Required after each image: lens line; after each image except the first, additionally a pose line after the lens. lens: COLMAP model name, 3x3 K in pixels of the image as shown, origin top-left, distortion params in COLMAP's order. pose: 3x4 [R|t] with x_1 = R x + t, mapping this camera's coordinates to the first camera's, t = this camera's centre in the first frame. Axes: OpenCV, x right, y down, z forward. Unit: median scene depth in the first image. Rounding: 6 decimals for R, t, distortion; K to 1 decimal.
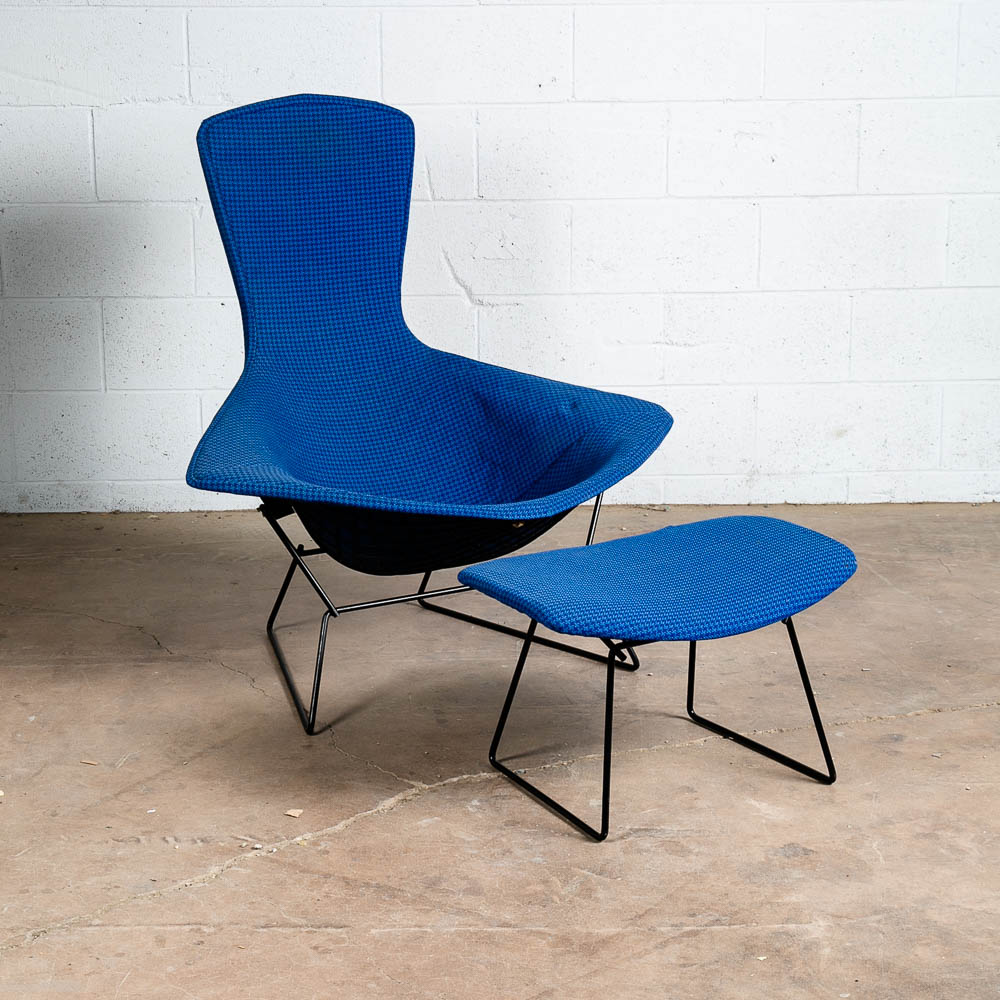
lens RADIAL K [[2064.0, 0, 475.8], [0, 2064.0, 514.5], [0, 0, 1]] dist [0.085532, 0.107714]
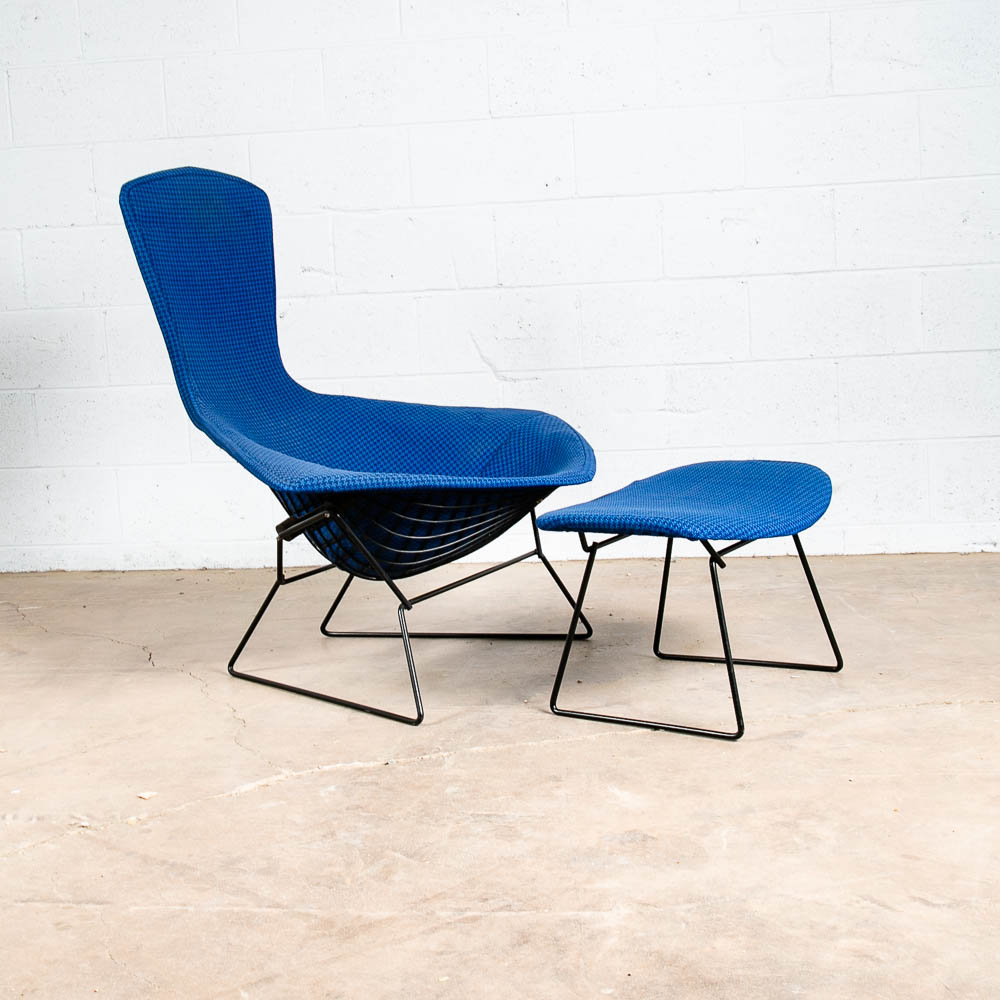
lens RADIAL K [[1487.6, 0, 500.0], [0, 1487.6, 500.0], [0, 0, 1]] dist [-0.002718, 0.037873]
pose [[0.988540, -0.017023, -0.149999, 0.201255], [0.000818, 0.994211, -0.107438, 0.086150], [0.150960, 0.106085, 0.982831, 0.333746]]
